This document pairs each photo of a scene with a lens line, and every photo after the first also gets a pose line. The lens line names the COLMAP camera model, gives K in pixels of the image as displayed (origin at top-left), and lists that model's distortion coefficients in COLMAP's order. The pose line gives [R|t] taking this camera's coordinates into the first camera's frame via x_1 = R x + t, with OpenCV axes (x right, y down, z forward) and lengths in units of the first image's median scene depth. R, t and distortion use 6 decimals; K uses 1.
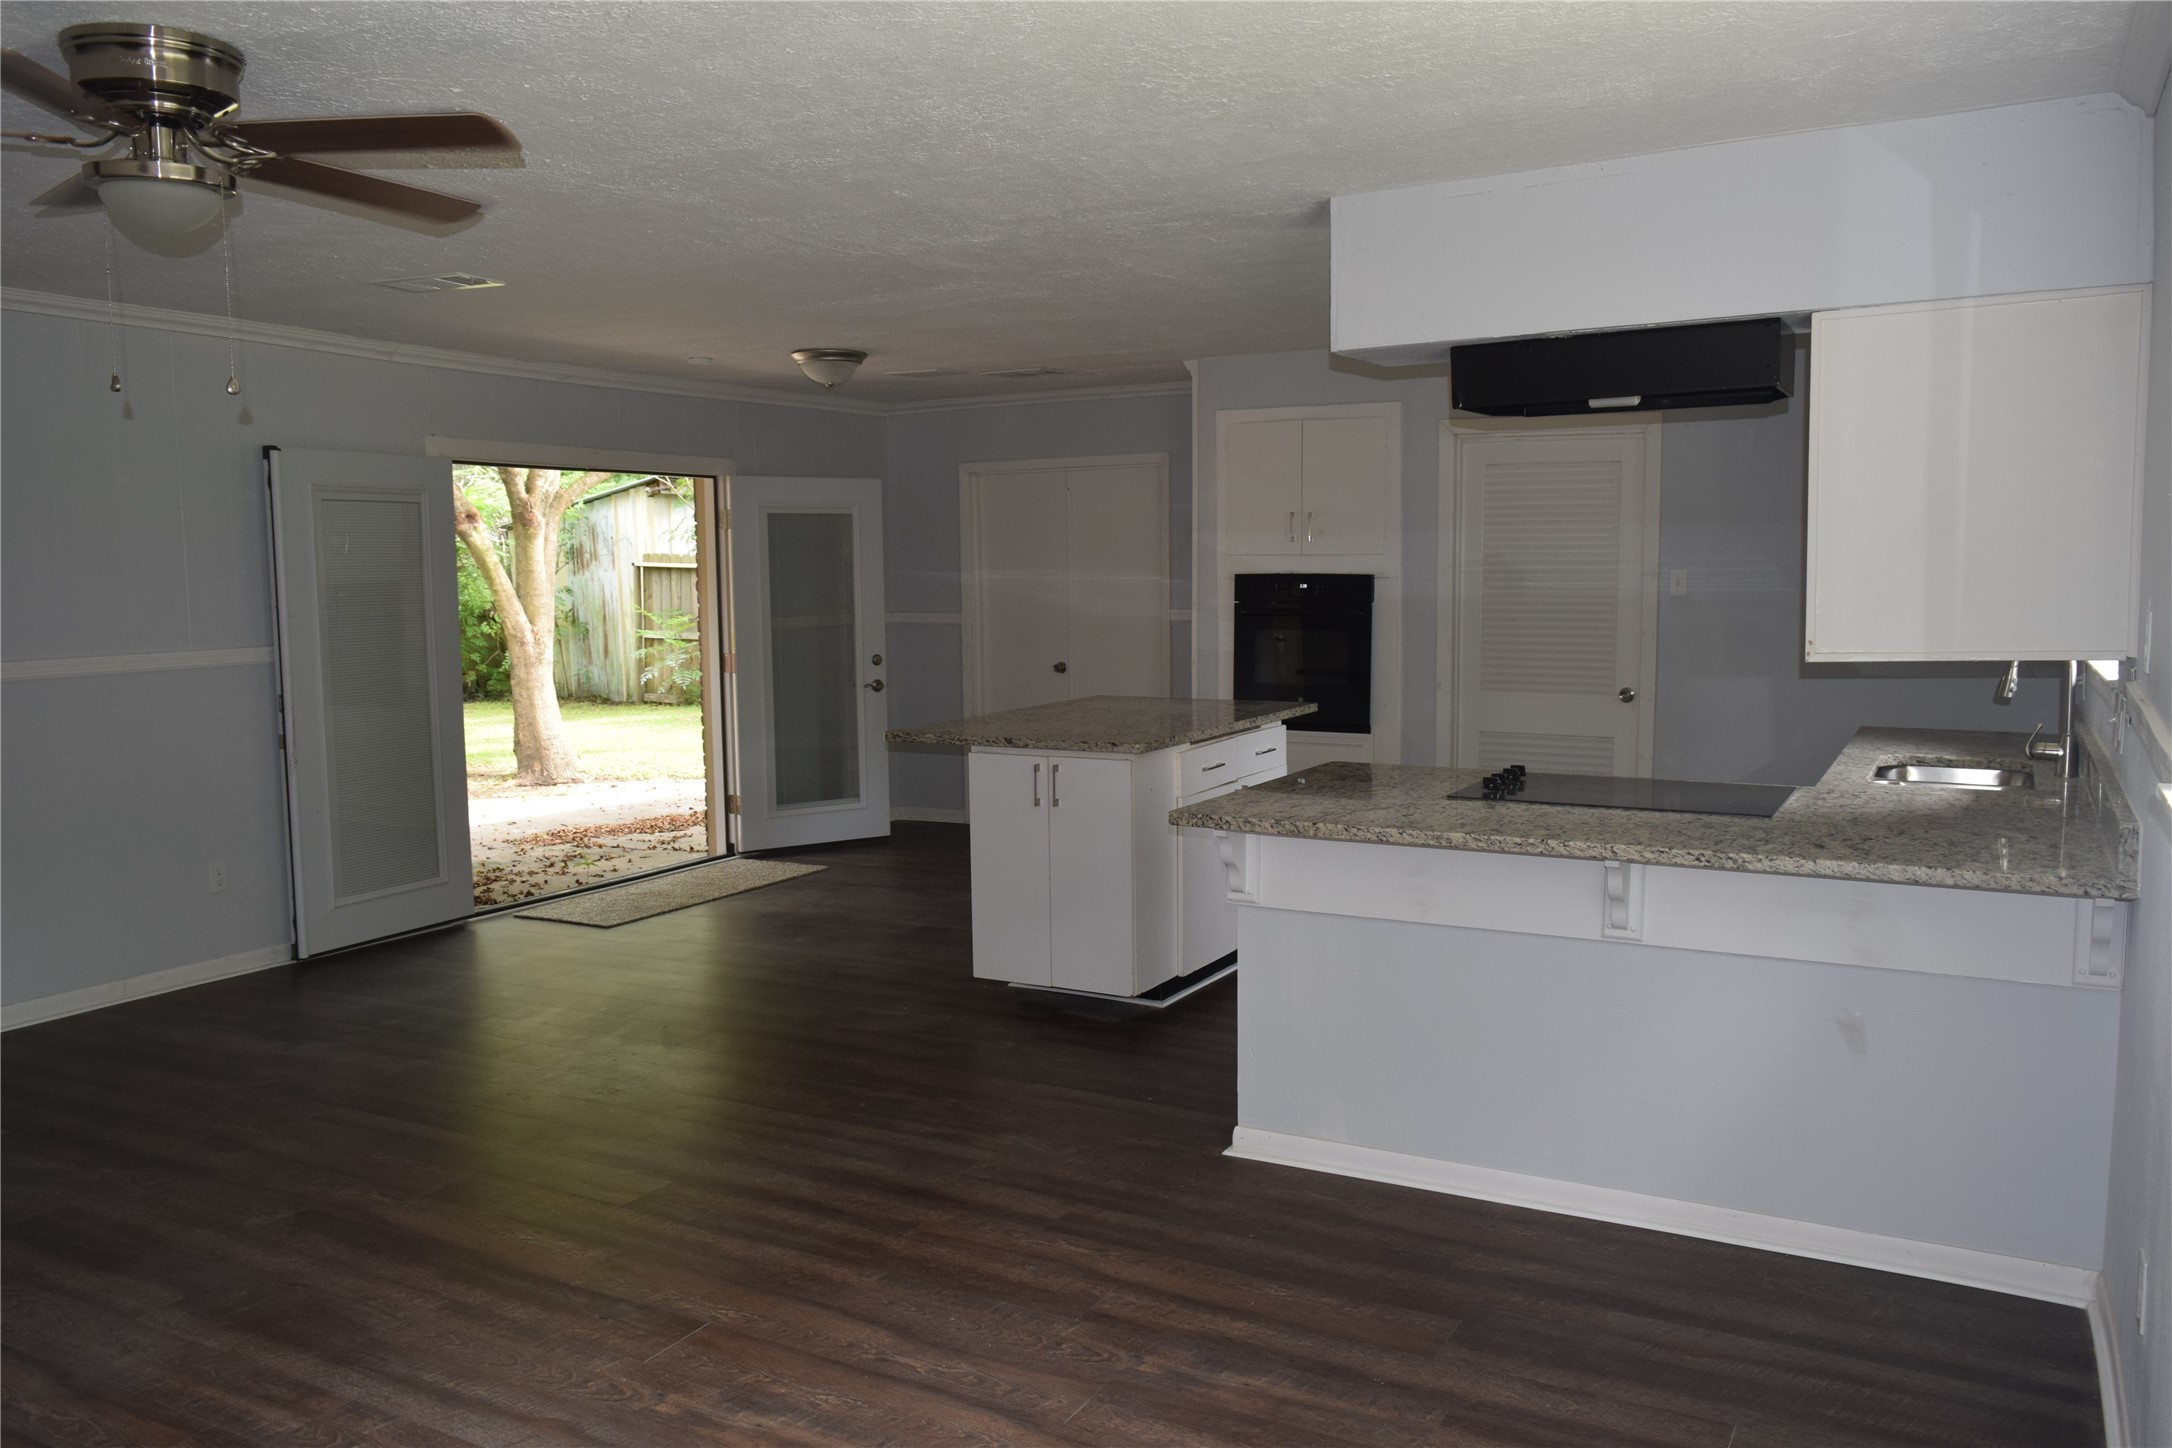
lens RADIAL K [[1669.4, 0, 1084.3], [0, 1669.4, 716.1], [0, 0, 1]] dist [-0.014542, 0.007504]
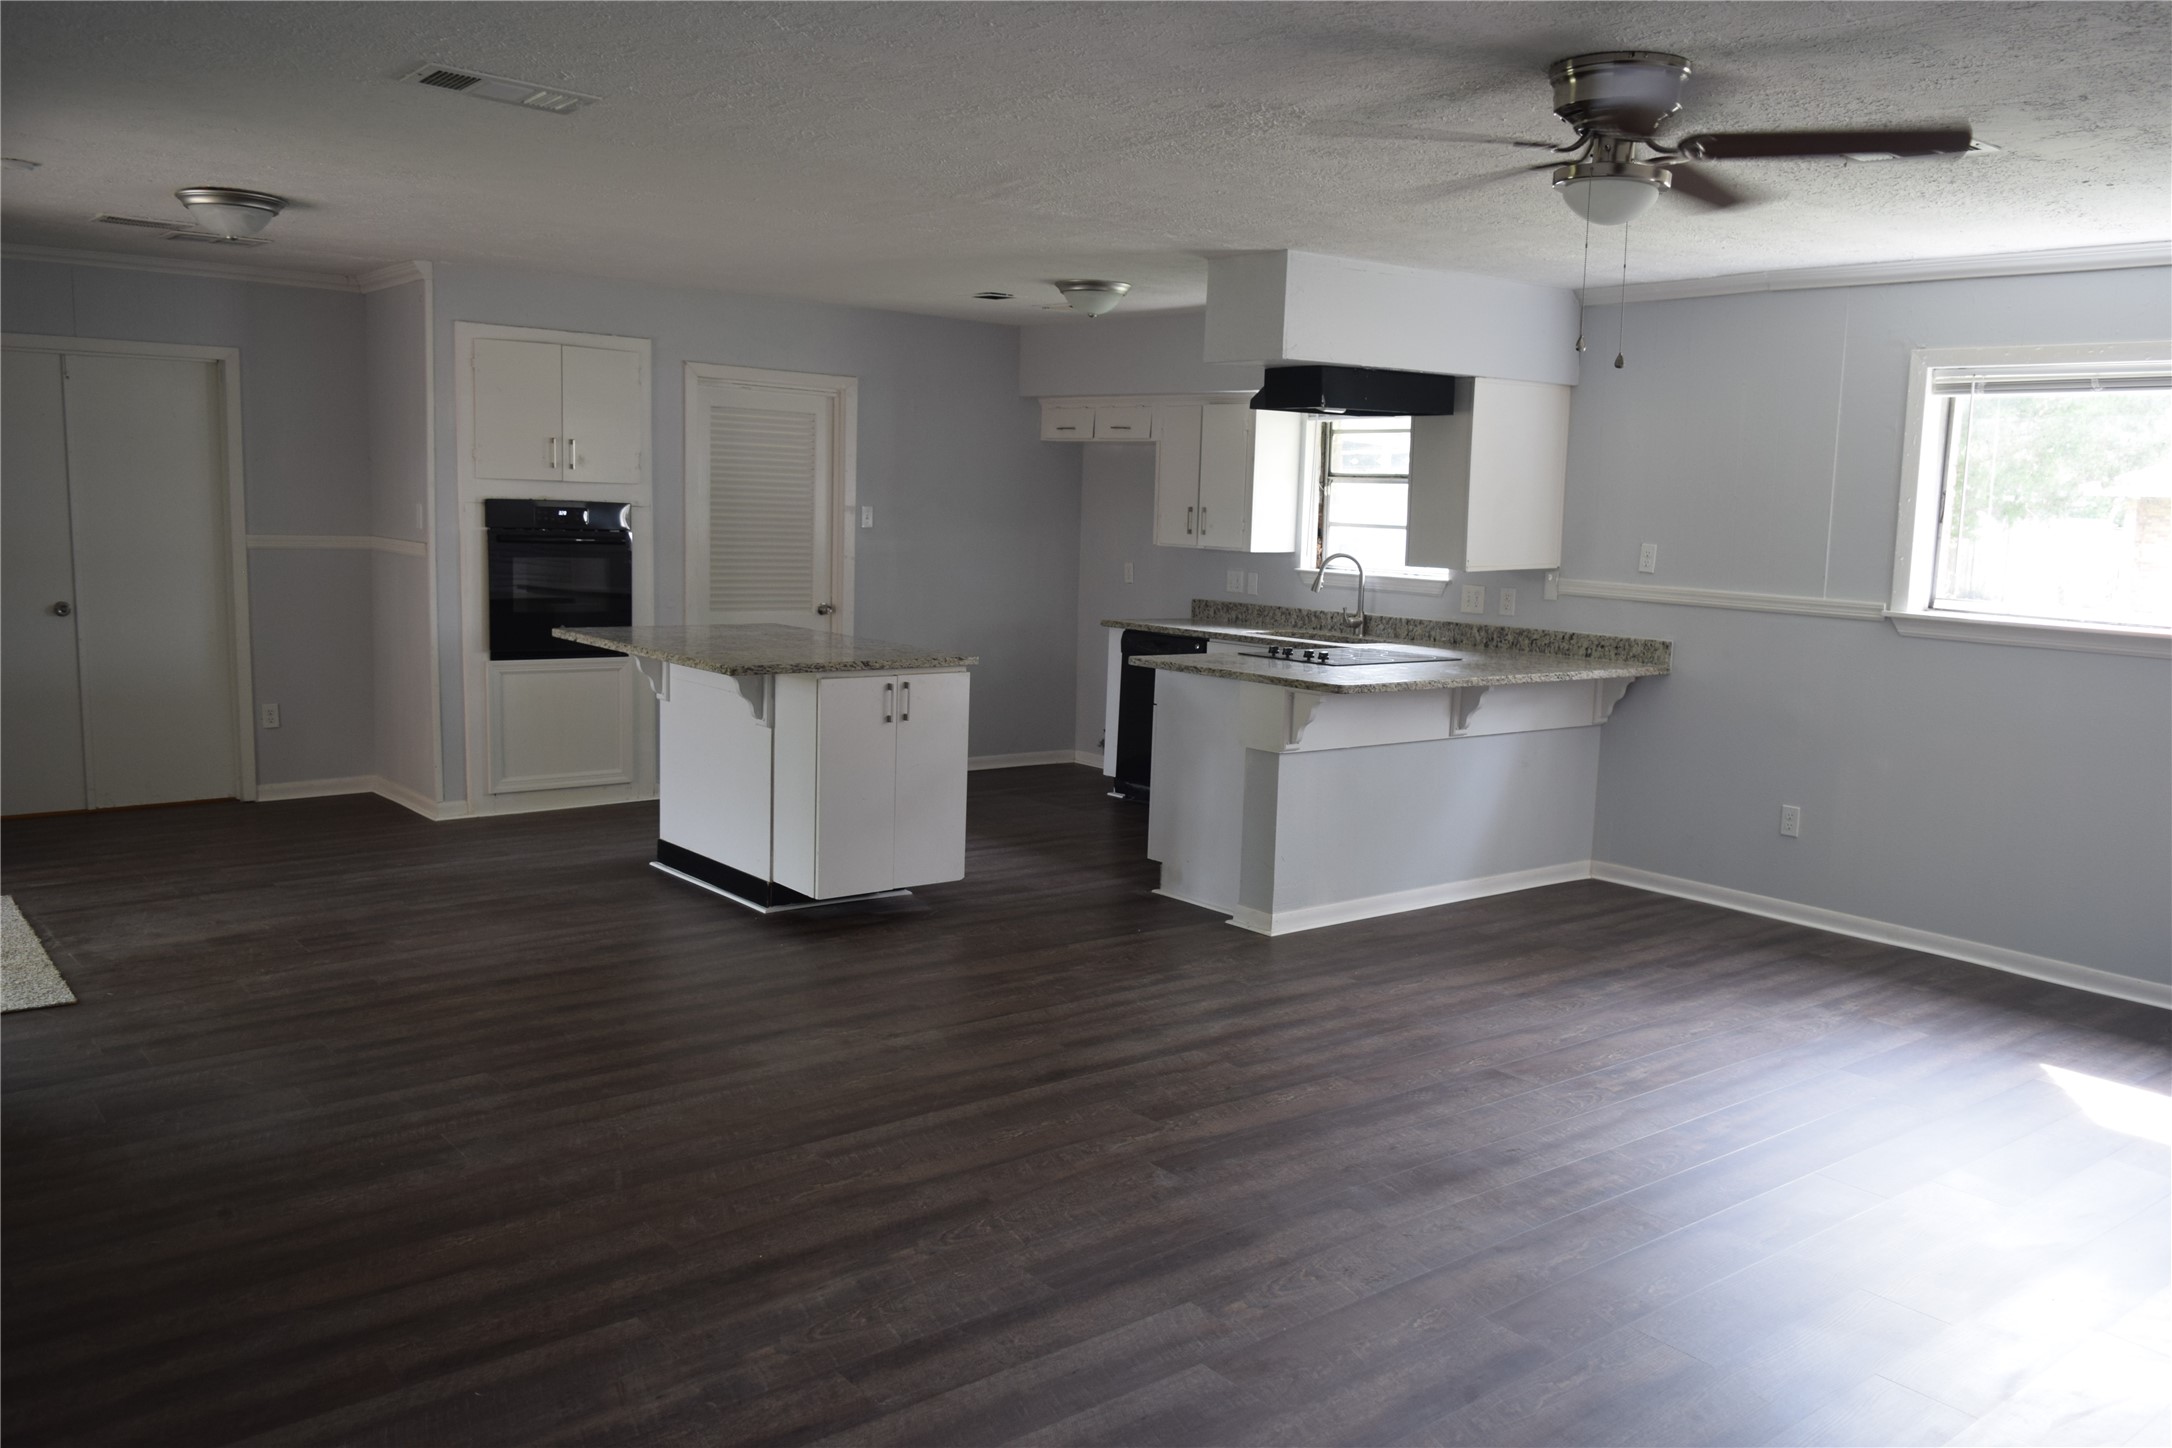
lens RADIAL K [[1669.4, 0, 1081.7], [0, 1669.4, 728.1], [0, 0, 1]] dist [-0.014542, 0.007504]
pose [[0.383769, -0.095872, 0.918439, -1.288423], [0.050772, 0.995282, 0.082678, -0.033013], [-0.922032, 0.014901, 0.386826, 0.635160]]
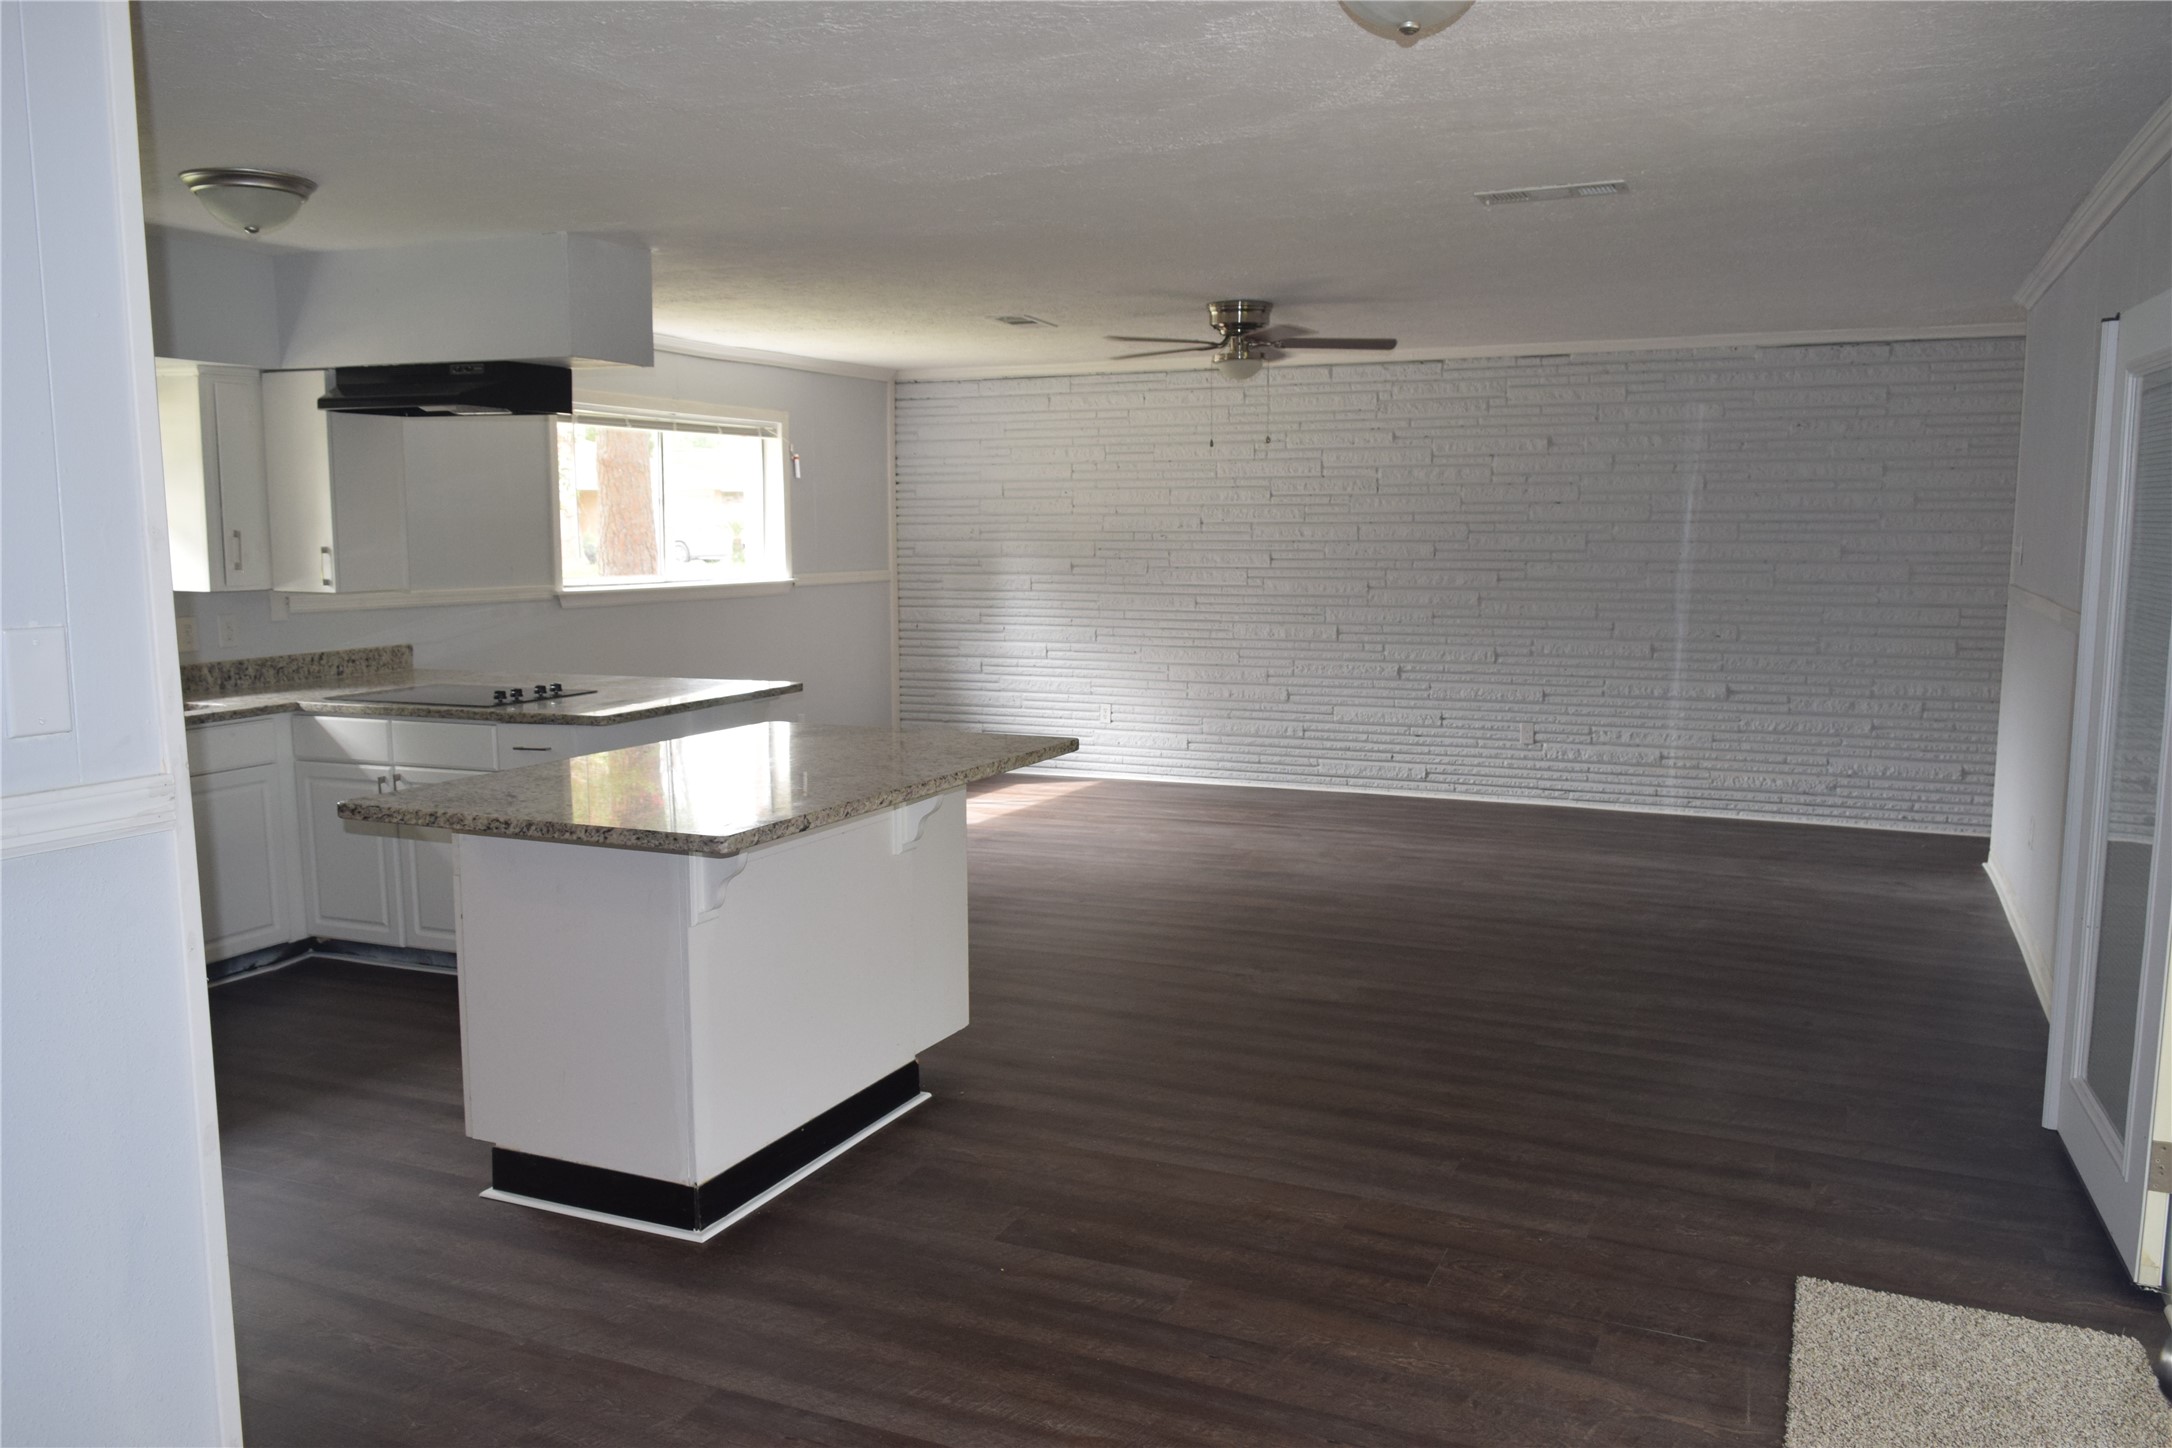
lens RADIAL K [[1669.4, 0, 1088.1], [0, 1669.4, 728.1], [0, 0, 1]] dist [-0.014542, 0.007504]
pose [[-0.996888, 0.029469, -0.073115, -0.092583], [0.012690, 0.975394, 0.220102, -0.234850], [0.077802, 0.218489, -0.972733, 2.472333]]
